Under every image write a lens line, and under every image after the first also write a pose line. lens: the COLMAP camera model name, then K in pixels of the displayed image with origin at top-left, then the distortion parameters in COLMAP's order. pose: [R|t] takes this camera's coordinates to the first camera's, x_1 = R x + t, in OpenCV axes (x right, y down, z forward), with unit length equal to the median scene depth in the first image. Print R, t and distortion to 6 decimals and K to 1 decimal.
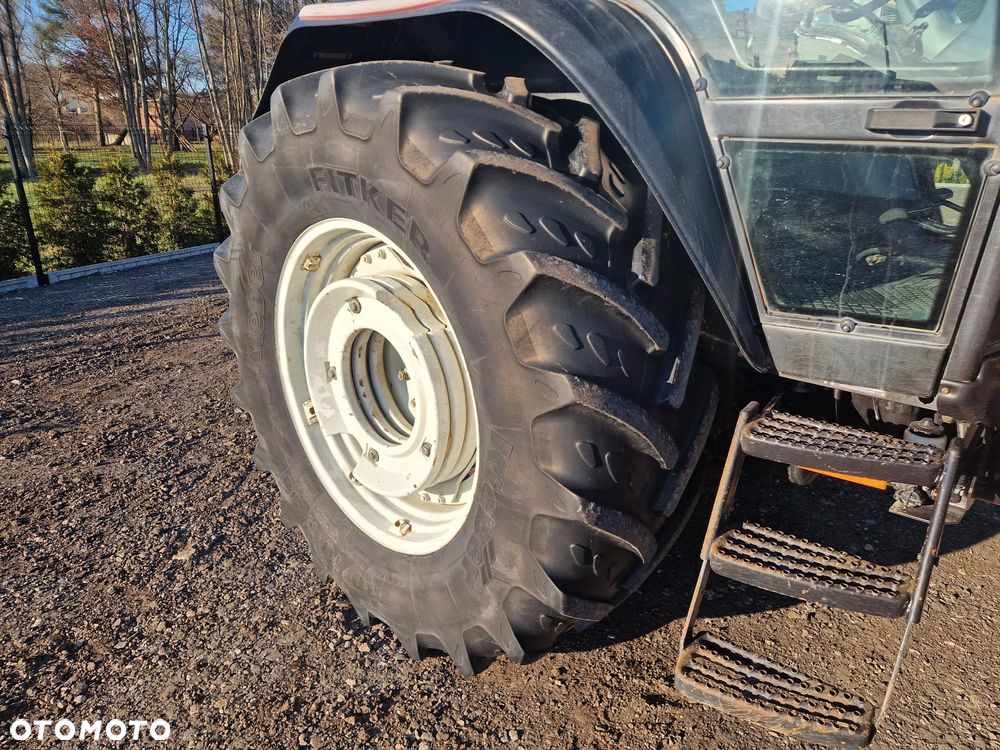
lens RADIAL K [[664.6, 0, 502.9], [0, 664.6, 378.7], [0, 0, 1]] dist [0.083147, -0.064764]
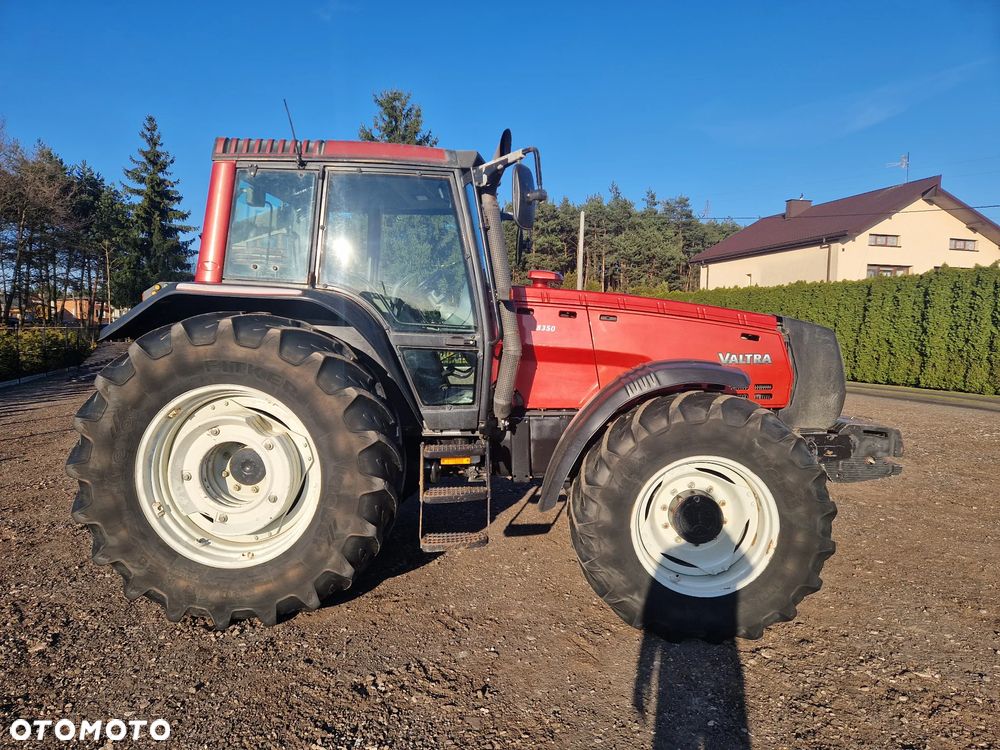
lens RADIAL K [[664.6, 0, 493.8], [0, 664.6, 383.4], [0, 0, 1]] dist [0.083147, -0.064764]
pose [[0.743126, -0.048679, 0.667378, -0.453735], [0.221009, 0.959236, -0.176126, 0.133434], [-0.631600, 0.278381, 0.723592, -0.440590]]
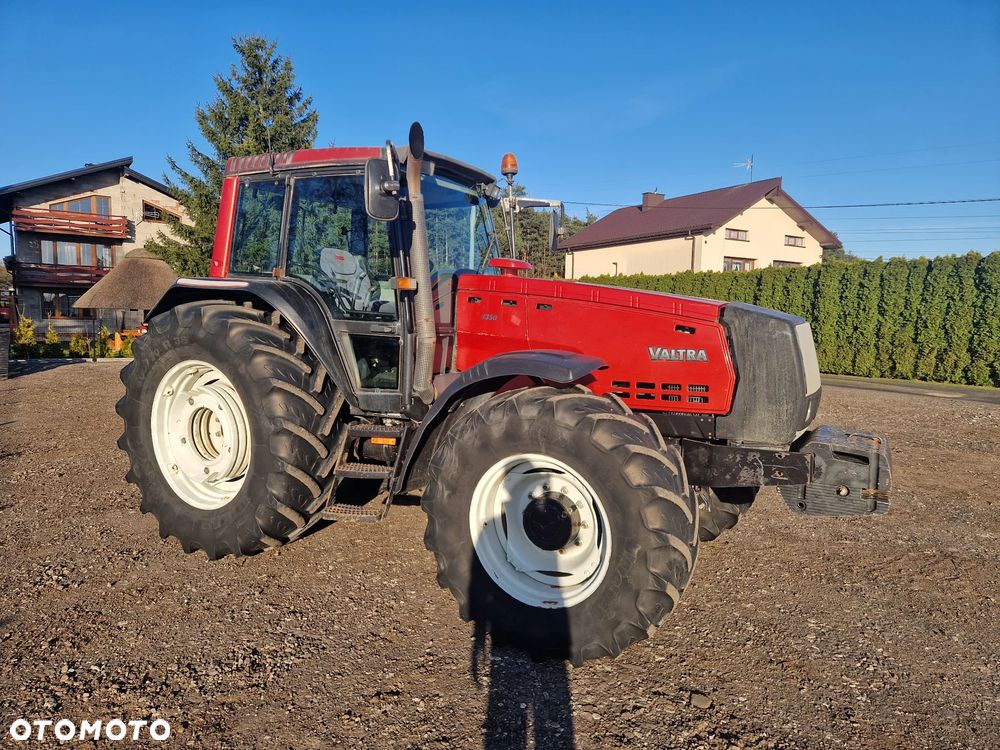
lens RADIAL K [[664.6, 0, 494.7], [0, 664.6, 380.3], [0, 0, 1]] dist [0.083147, -0.064764]
pose [[0.533218, -0.074737, 0.842670, -0.662518], [0.275458, 0.957146, -0.089412, -0.197270], [-0.799876, 0.279796, 0.530955, 0.455258]]
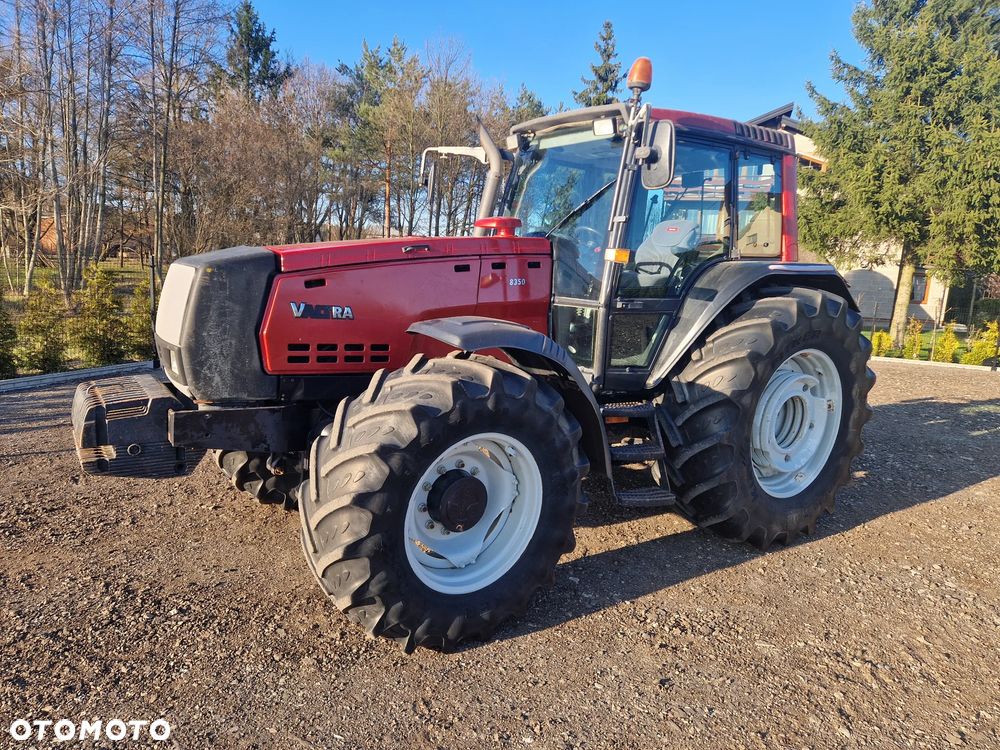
lens RADIAL K [[664.6, 0, 491.1], [0, 664.6, 379.2], [0, 0, 1]] dist [0.083147, -0.064764]
pose [[0.997554, 0.043196, 0.054948, 0.903476], [-0.032367, 0.982284, -0.184584, -0.587056], [-0.061947, 0.182354, 0.981280, 1.534651]]
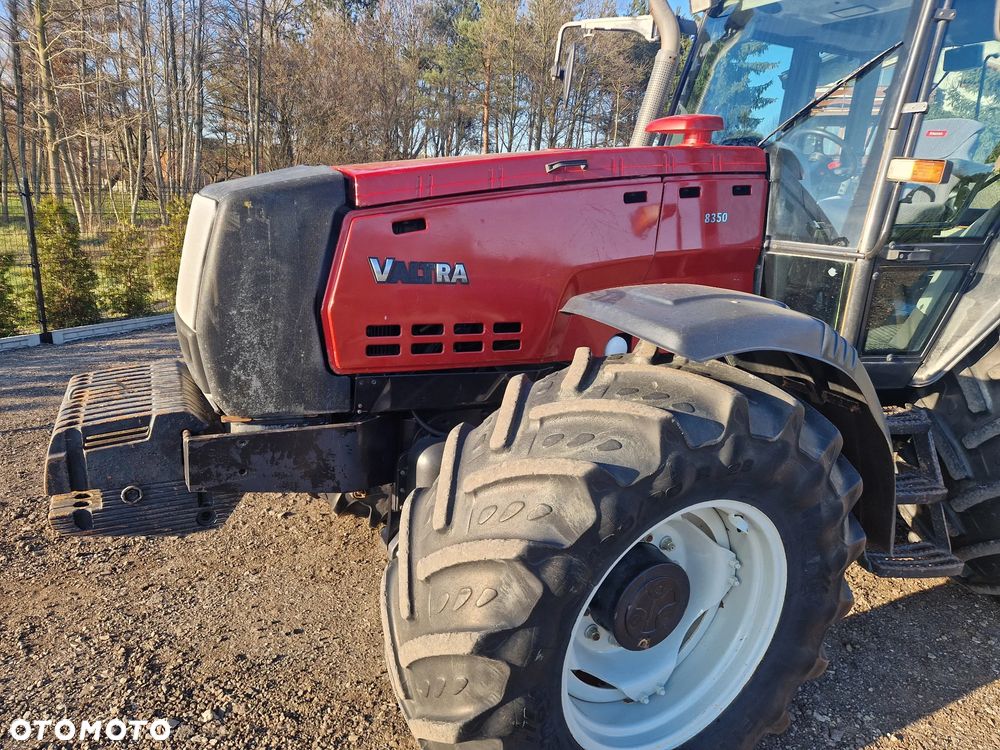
lens RADIAL K [[664.6, 0, 493.2], [0, 664.6, 377.2], [0, 0, 1]] dist [0.083147, -0.064764]
pose [[0.995150, 0.065577, -0.073326, 0.833903], [-0.071628, 0.993956, -0.083194, -0.699268], [0.067428, 0.088043, 0.993832, 1.854355]]
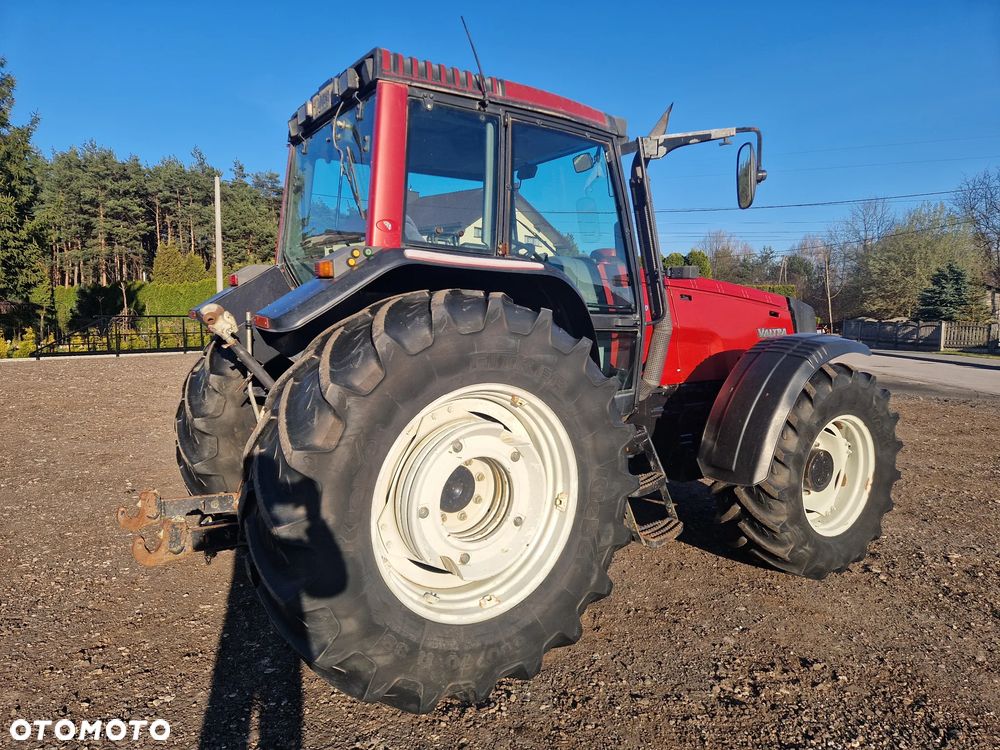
lens RADIAL K [[664.6, 0, 497.9], [0, 664.6, 377.0], [0, 0, 1]] dist [0.083147, -0.064764]
pose [[0.218297, -0.096778, 0.971072, -0.790829], [0.332293, 0.942979, 0.019278, -0.126557], [-0.917566, 0.318472, 0.238008, 0.283982]]
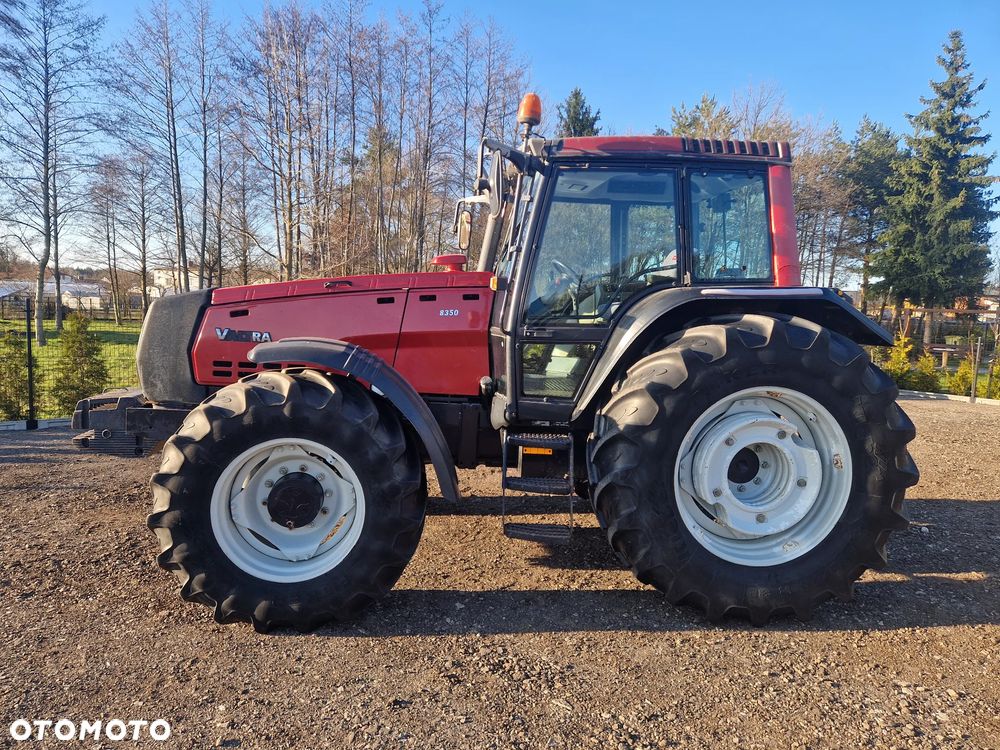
lens RADIAL K [[664.6, 0, 493.7], [0, 664.6, 369.7], [0, 0, 1]] dist [0.083147, -0.064764]
pose [[0.899791, 0.066900, -0.431161, 1.542969], [-0.178847, 0.957896, -0.224607, -0.603305], [0.397981, 0.279212, 0.873872, 1.612568]]
